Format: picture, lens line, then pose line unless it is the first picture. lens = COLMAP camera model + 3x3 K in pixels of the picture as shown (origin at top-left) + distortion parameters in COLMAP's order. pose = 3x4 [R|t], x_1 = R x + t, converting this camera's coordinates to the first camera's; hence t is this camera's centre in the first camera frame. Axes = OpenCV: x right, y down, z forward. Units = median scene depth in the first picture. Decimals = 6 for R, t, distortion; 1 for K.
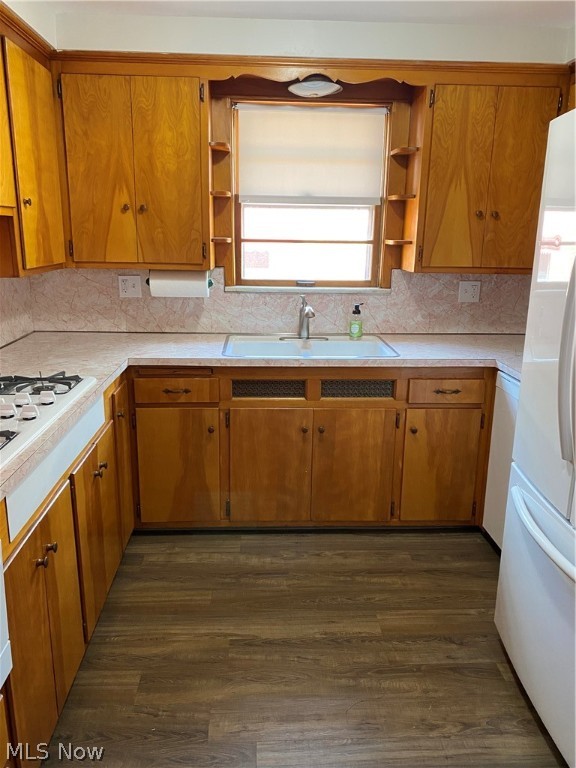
lens RADIAL K [[587.1, 0, 282.5], [0, 587.1, 382.3], [0, 0, 1]] dist [0.051101, -0.054032]
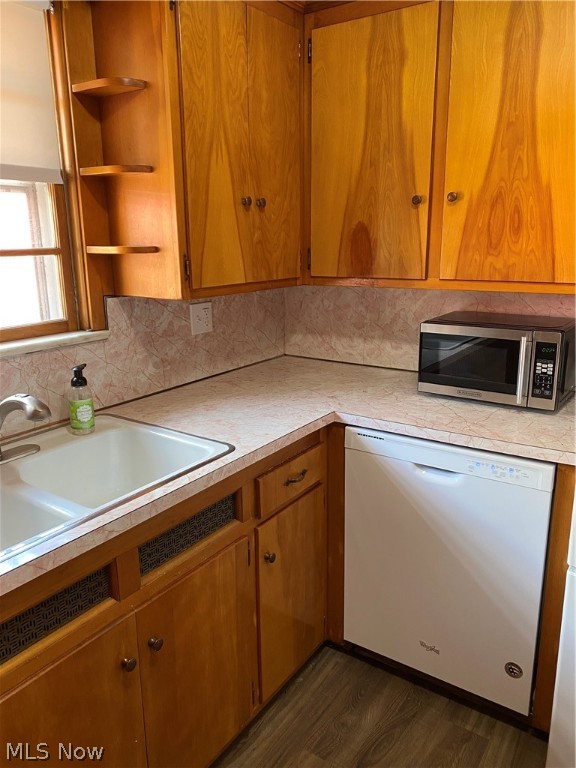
lens RADIAL K [[587.1, 0, 282.5], [0, 587.1, 382.3], [0, 0, 1]] dist [0.051101, -0.054032]
pose [[0.606397, -0.214955, 0.765556, -0.193860], [0.221425, 0.970335, 0.097063, -0.148463], [-0.763710, 0.110654, 0.636005, 0.590120]]
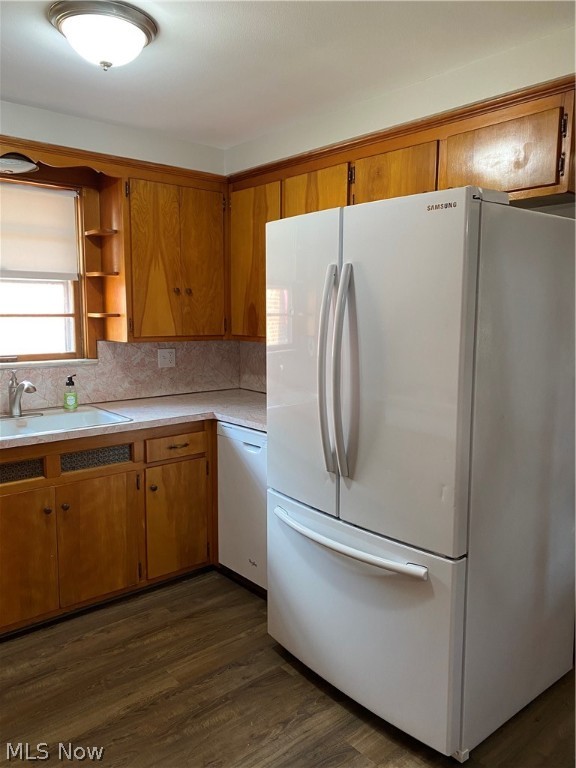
lens RADIAL K [[587.1, 0, 282.5], [0, 587.1, 382.3], [0, 0, 1]] dist [0.051101, -0.054032]
pose [[0.791793, -0.087050, 0.604554, -0.219447], [0.159151, 0.985005, -0.066611, 0.001689], [-0.589690, 0.148957, 0.793774, -0.006595]]
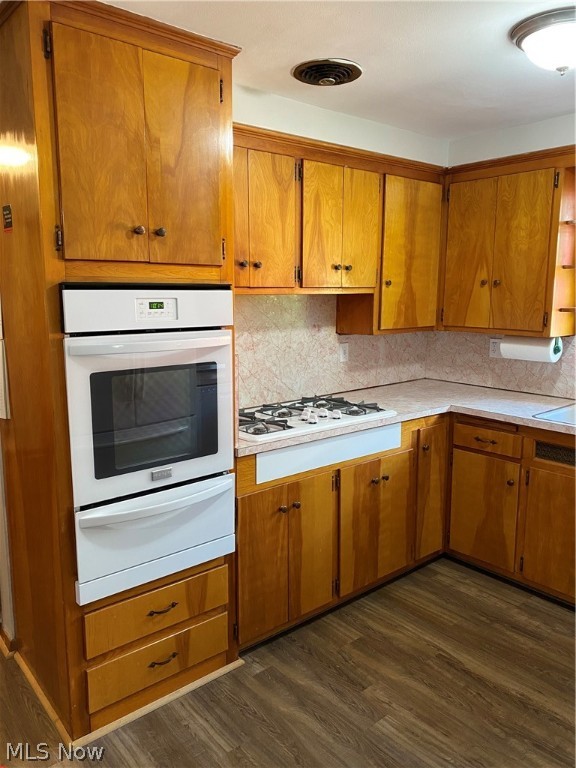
lens RADIAL K [[587.1, 0, 282.5], [0, 587.1, 382.3], [0, 0, 1]] dist [0.051101, -0.054032]
pose [[0.613703, 0.115648, -0.781022, 0.447013], [-0.191861, 0.981407, -0.005439, -0.013606], [0.765871, 0.153185, 0.624480, -0.026474]]
